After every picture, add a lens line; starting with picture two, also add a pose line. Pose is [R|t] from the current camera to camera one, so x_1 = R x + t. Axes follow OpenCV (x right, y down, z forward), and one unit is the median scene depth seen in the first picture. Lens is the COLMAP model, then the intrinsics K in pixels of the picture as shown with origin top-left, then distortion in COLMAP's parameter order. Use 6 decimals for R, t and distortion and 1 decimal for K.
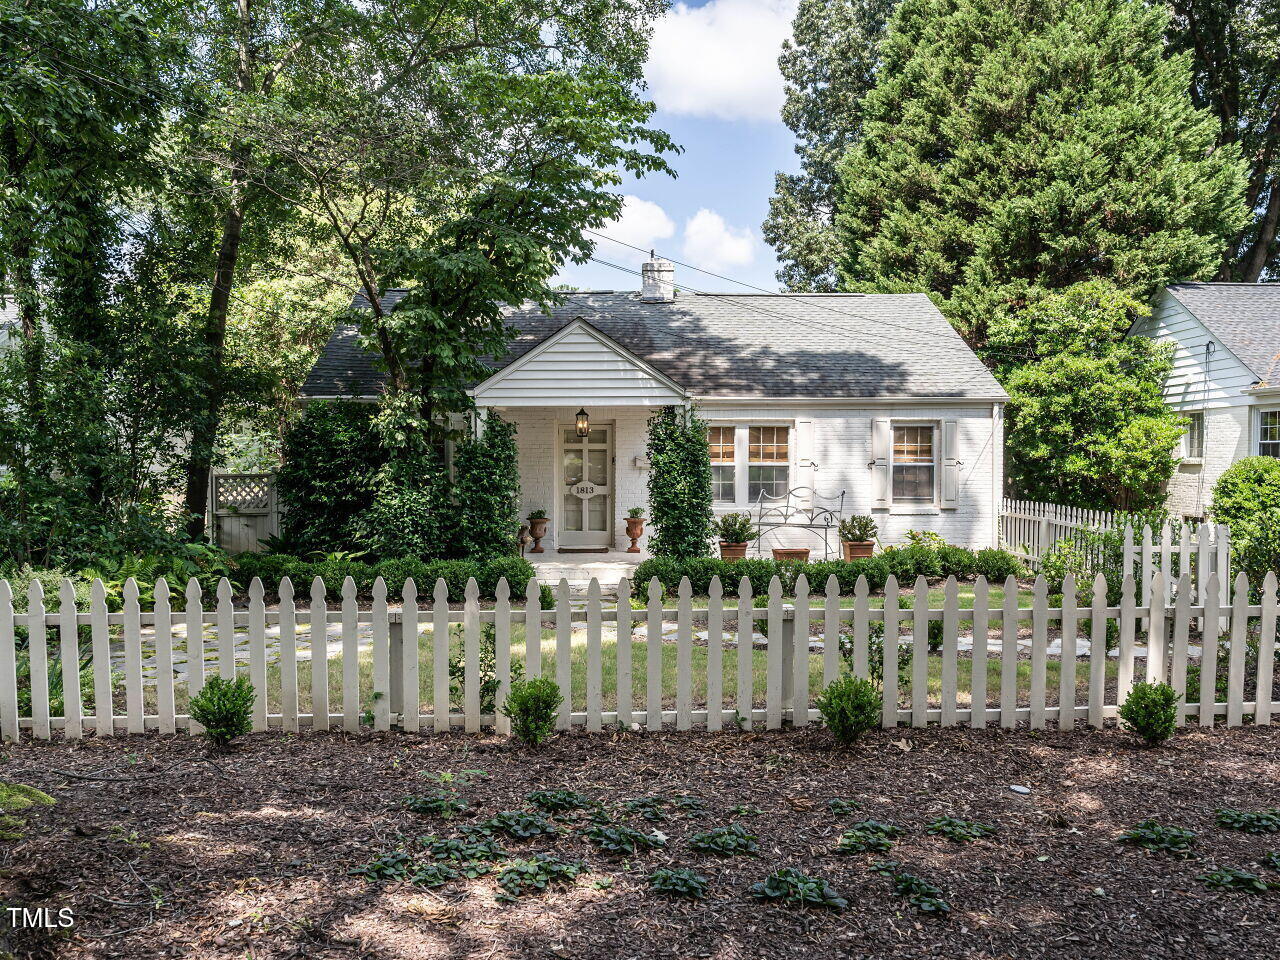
lens RADIAL K [[691.7, 0, 640.0], [0, 691.7, 480.0], [0, 0, 1]] dist [-0.001120, 0.000247]
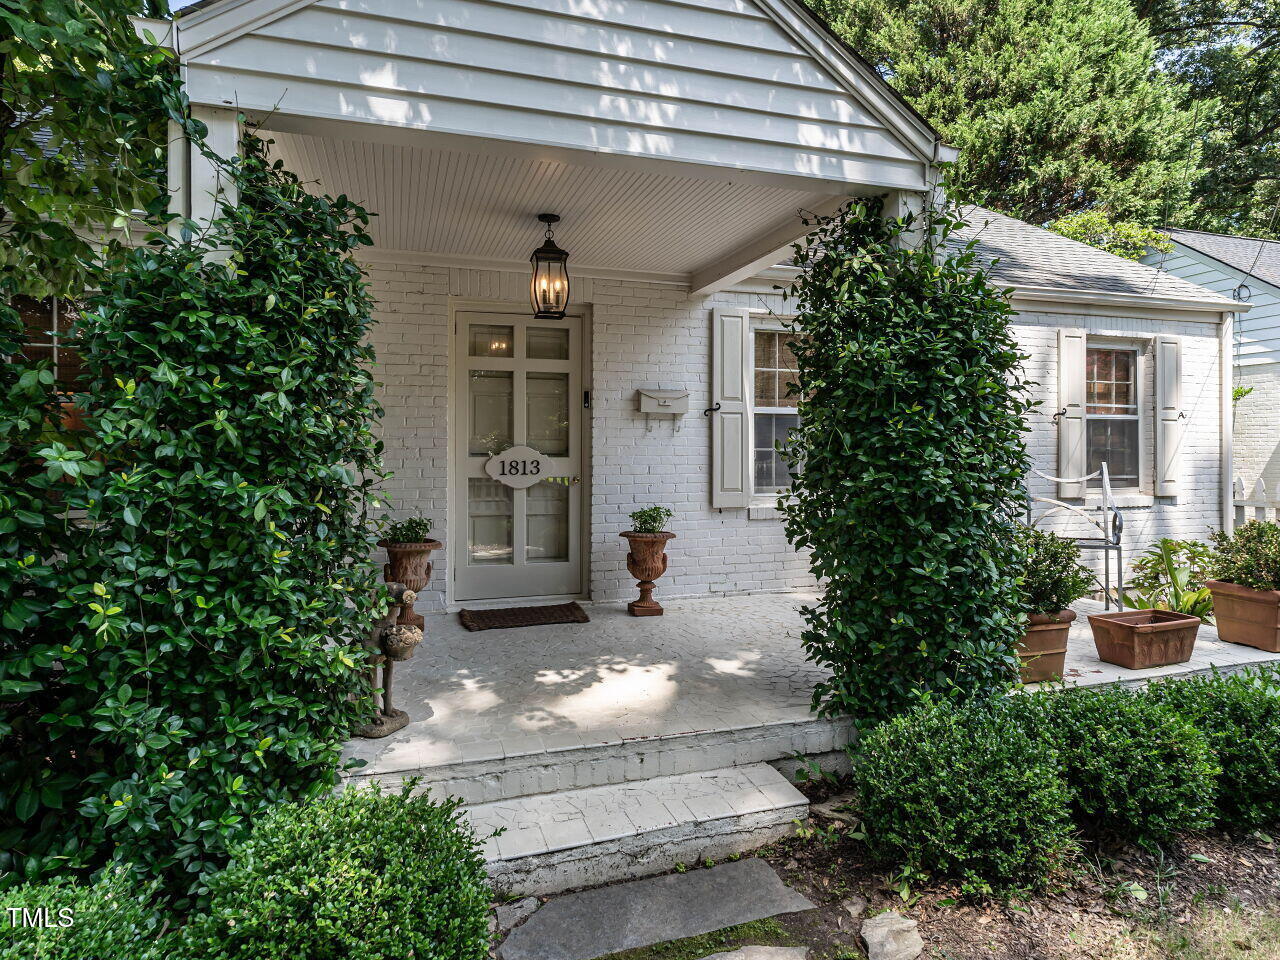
lens RADIAL K [[721.2, 0, 640.8], [0, 721.2, 447.4], [0, 0, 1]] dist [-0.001936, -0.000566]
pose [[0.973802, -0.000750, 0.227396, -0.108035], [0.005989, 0.999732, -0.022350, 0.012681], [-0.227319, 0.023126, 0.973546, 0.550990]]
